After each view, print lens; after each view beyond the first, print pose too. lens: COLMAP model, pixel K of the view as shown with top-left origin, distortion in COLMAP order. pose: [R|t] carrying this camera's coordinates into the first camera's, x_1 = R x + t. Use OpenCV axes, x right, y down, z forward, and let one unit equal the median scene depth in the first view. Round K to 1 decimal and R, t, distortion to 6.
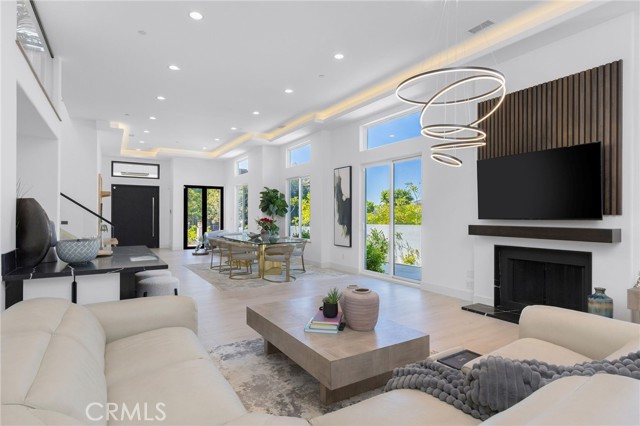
lens RADIAL K [[343.5, 0, 324.0], [0, 343.5, 213.1], [0, 0, 1]] dist [-0.002292, -0.000959]
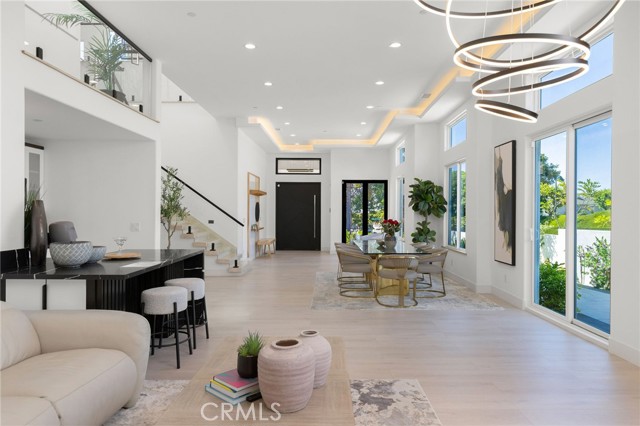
lens RADIAL K [[414.1, 0, 319.7], [0, 414.1, 215.1], [0, 0, 1]] dist [0.001985, -0.000425]
pose [[0.839679, 0.004419, -0.543066, 0.149648], [0.000395, 0.999962, 0.008748, -0.002567], [0.543083, -0.007560, 0.839645, 0.112323]]
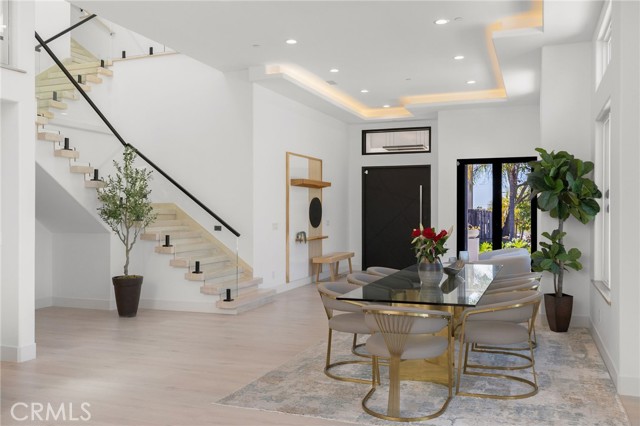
lens RADIAL K [[552.3, 0, 320.1], [0, 552.3, 217.0], [0, 0, 1]] dist [0.035150, -0.015158]
pose [[0.605435, 0.006097, -0.795872, 0.191848], [0.005242, 0.999918, 0.011648, -0.004996], [0.795878, -0.011224, 0.605353, 0.403243]]
